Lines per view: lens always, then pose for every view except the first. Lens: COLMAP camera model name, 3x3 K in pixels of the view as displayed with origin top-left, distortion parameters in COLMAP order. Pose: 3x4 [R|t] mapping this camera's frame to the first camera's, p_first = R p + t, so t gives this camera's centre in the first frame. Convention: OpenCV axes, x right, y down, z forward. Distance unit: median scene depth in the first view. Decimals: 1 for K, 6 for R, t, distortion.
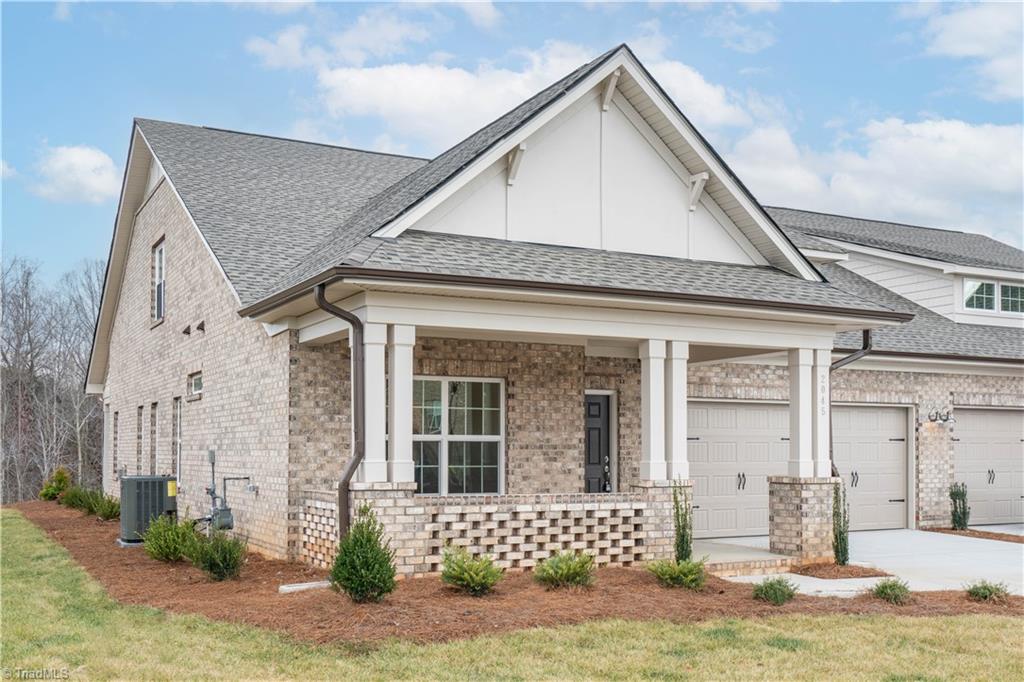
lens RADIAL K [[1067.1, 0, 510.9], [0, 1067.1, 380.7], [0, 0, 1]] dist [-0.001409, 0.000000]
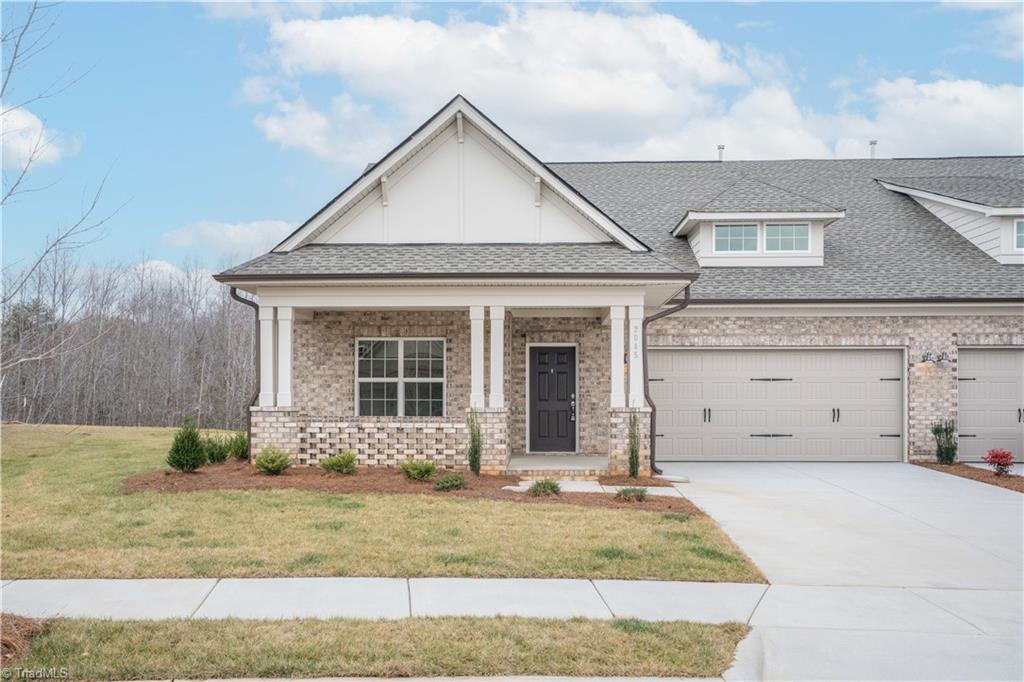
lens RADIAL K [[965.0, 0, 513.4], [0, 965.0, 345.5], [0, 0, 1]] dist [0.033649, 0.000000]
pose [[0.866143, -0.029970, -0.498897, 0.703829], [0.032843, 0.999456, -0.003021, 0.015565], [0.498716, -0.013769, 0.866656, -0.054279]]
